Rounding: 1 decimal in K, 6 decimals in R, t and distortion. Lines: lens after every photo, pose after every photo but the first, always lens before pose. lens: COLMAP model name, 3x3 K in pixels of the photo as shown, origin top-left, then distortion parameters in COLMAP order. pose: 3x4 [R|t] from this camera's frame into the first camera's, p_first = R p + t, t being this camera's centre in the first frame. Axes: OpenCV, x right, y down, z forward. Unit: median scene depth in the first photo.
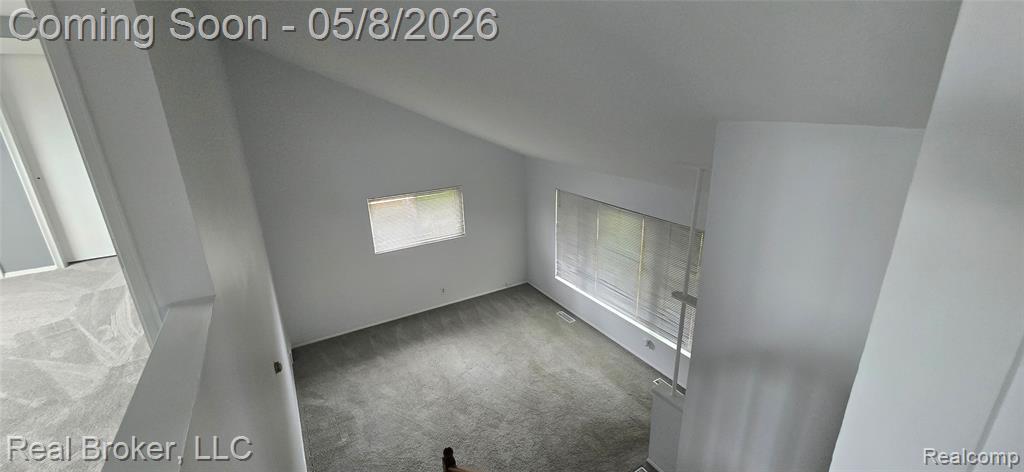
lens RADIAL K [[418.5, 0, 512.0], [0, 418.5, 236.0], [0, 0, 1]] dist [0.000455, -0.000239]
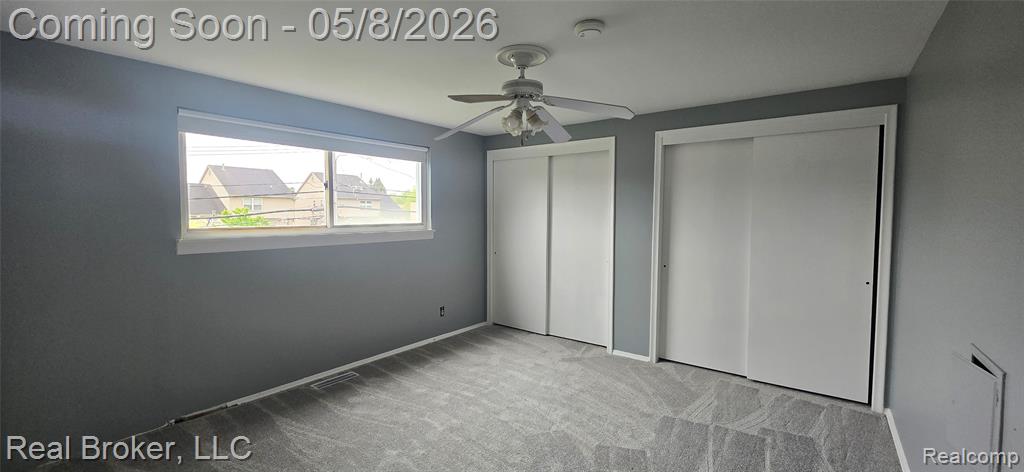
lens RADIAL K [[418.5, 0, 512.0], [0, 418.5, 236.0], [0, 0, 1]] dist [0.000455, -0.000239]
pose [[0.384089, 0.074992, -0.920245, -0.423976], [-0.310448, 0.949154, -0.052227, -0.050742], [0.869539, 0.305748, 0.387841, 0.330394]]
